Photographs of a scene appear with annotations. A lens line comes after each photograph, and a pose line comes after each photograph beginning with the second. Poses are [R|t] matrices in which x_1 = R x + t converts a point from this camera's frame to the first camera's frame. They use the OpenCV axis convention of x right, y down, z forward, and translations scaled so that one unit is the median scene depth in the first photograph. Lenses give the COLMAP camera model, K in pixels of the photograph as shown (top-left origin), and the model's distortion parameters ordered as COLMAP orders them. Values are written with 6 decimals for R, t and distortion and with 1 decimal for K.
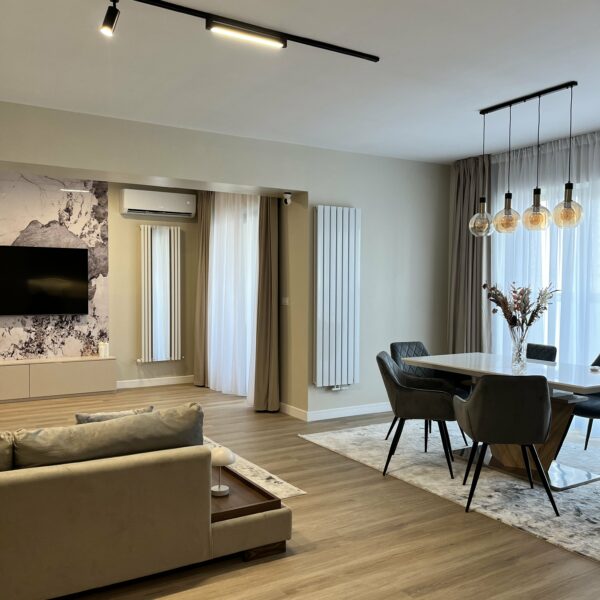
lens RADIAL K [[612.8, 0, 303.8], [0, 612.8, 299.3], [0, 0, 1]] dist [0.023935, 0.000000]
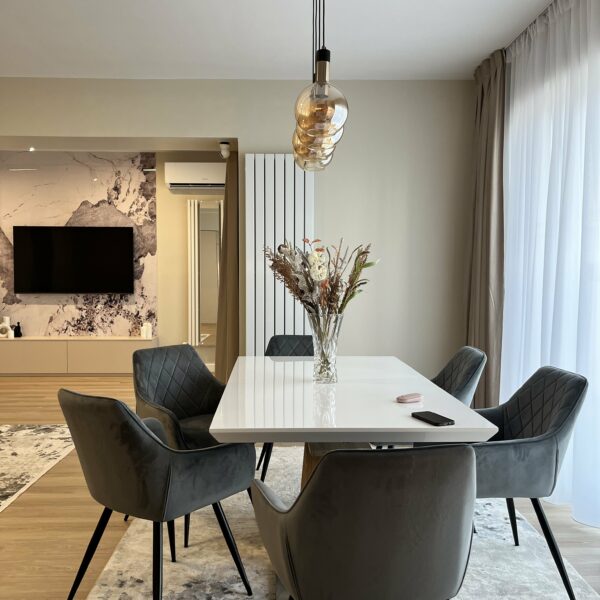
lens RADIAL K [[612.8, 0, 299.3], [0, 612.8, 301.5], [0, 0, 1]] dist [0.023935, 0.000000]
pose [[0.861959, 0.021148, -0.506536, 0.376021], [-0.009926, 0.999642, 0.024844, 0.009636], [0.506880, -0.016386, 0.861861, 0.287415]]
